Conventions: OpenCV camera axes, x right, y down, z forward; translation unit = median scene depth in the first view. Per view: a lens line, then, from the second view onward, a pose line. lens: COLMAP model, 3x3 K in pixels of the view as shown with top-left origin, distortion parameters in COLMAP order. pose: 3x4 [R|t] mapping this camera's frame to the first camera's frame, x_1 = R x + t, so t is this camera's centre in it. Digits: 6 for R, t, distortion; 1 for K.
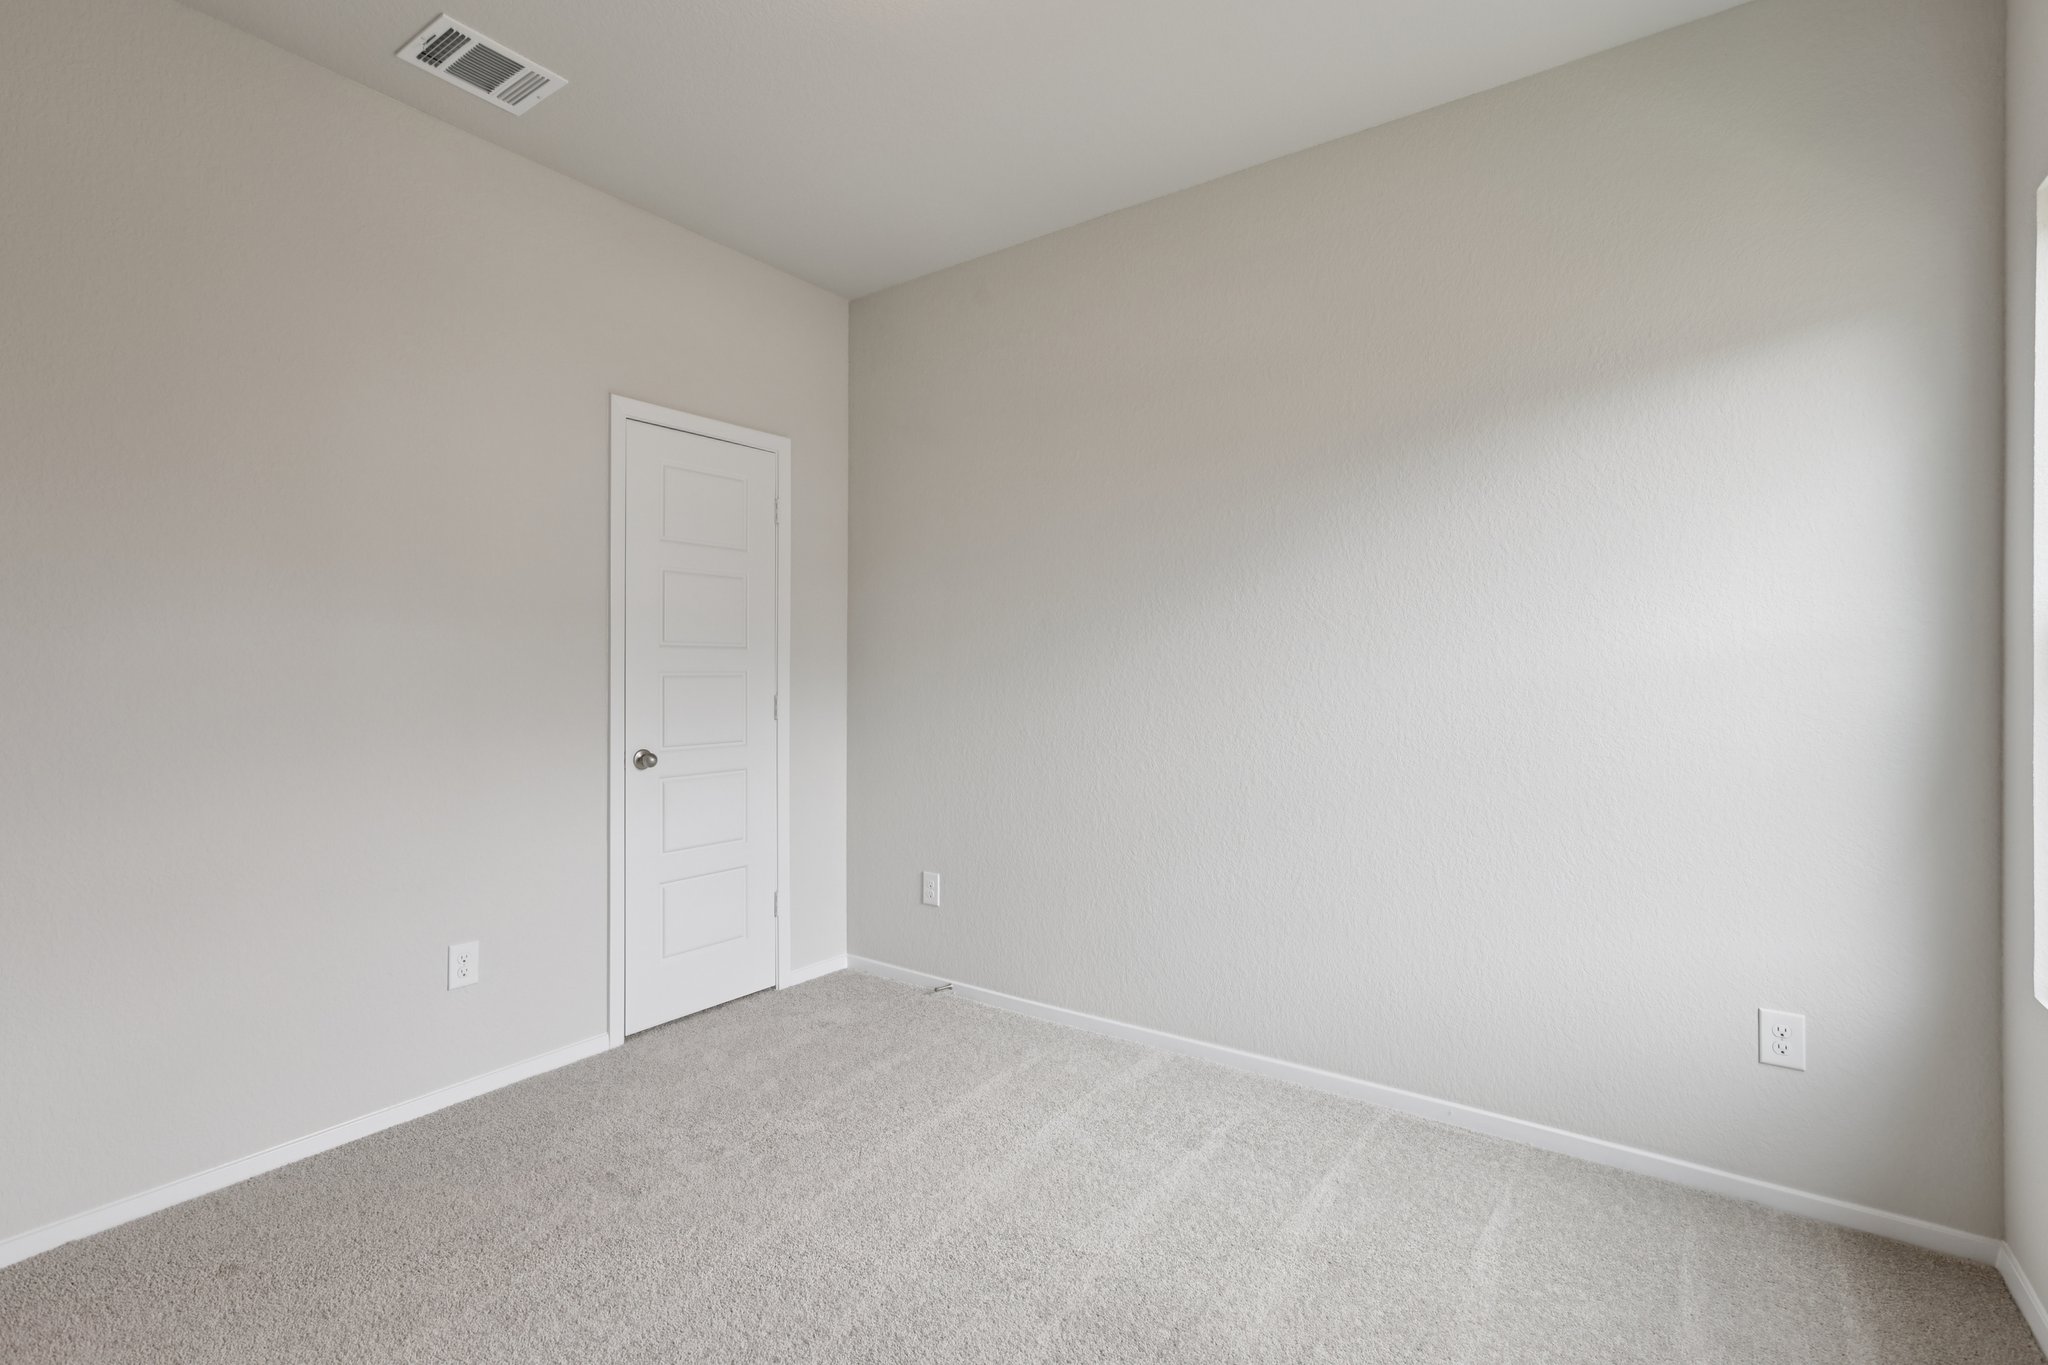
lens RADIAL K [[925.0, 0, 1025.4], [0, 925.0, 673.2], [0, 0, 1]] dist [0.000892, 0.000649]
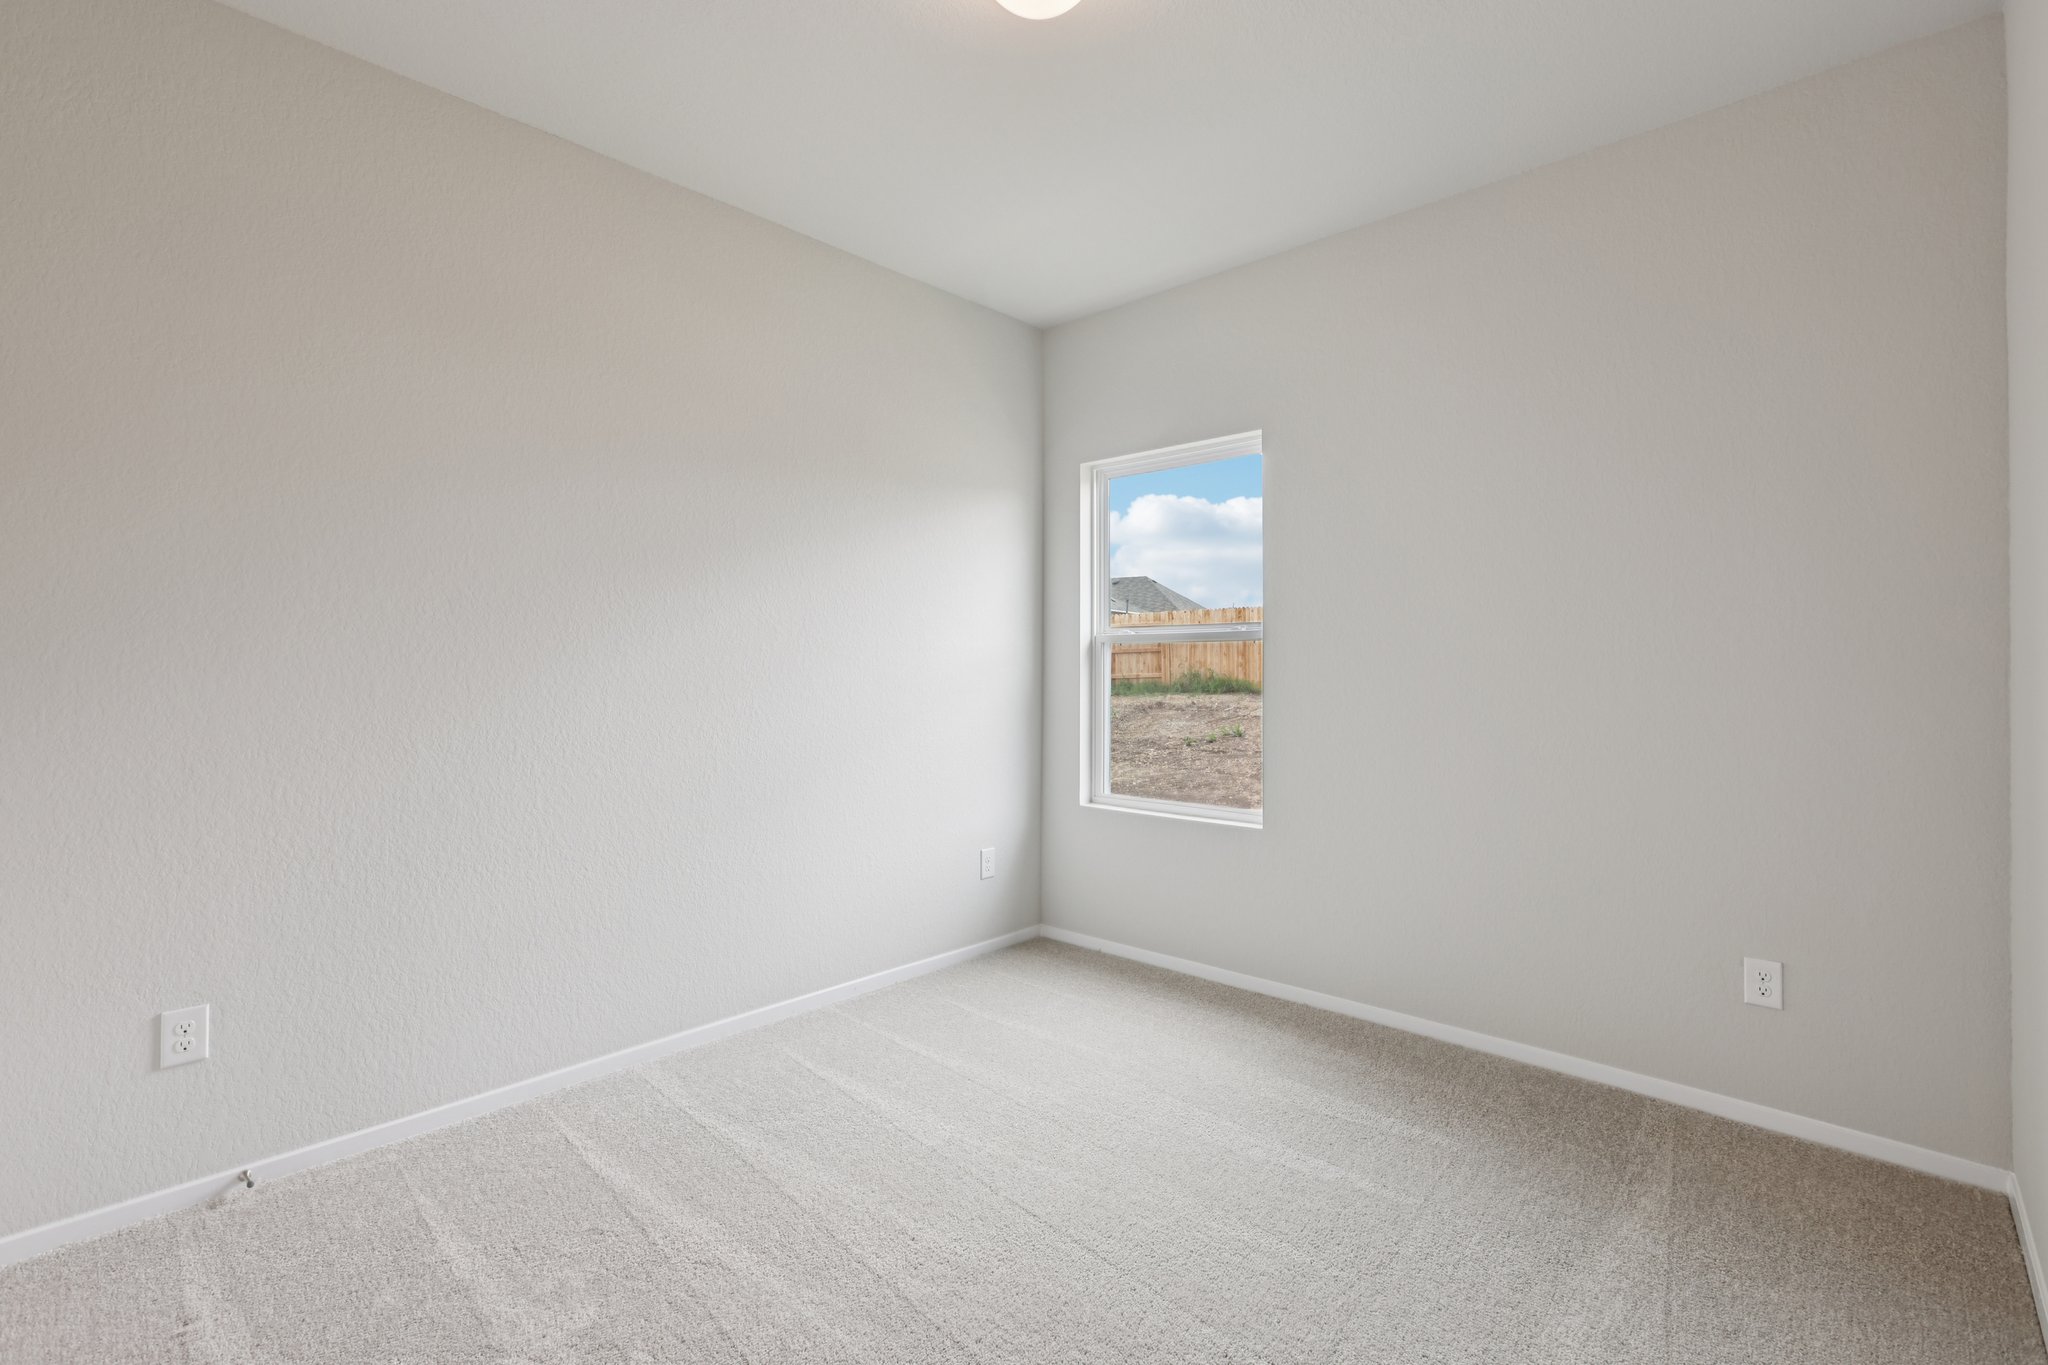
lens RADIAL K [[942.5, 0, 1025.9], [0, 942.5, 659.0], [0, 0, 1]] dist [0.001991, 0.000857]
pose [[0.138165, 0.000302, 0.990409, -0.785208], [-0.009188, 0.999957, 0.000976, -0.016186], [-0.990367, -0.009235, 0.138162, 0.487862]]
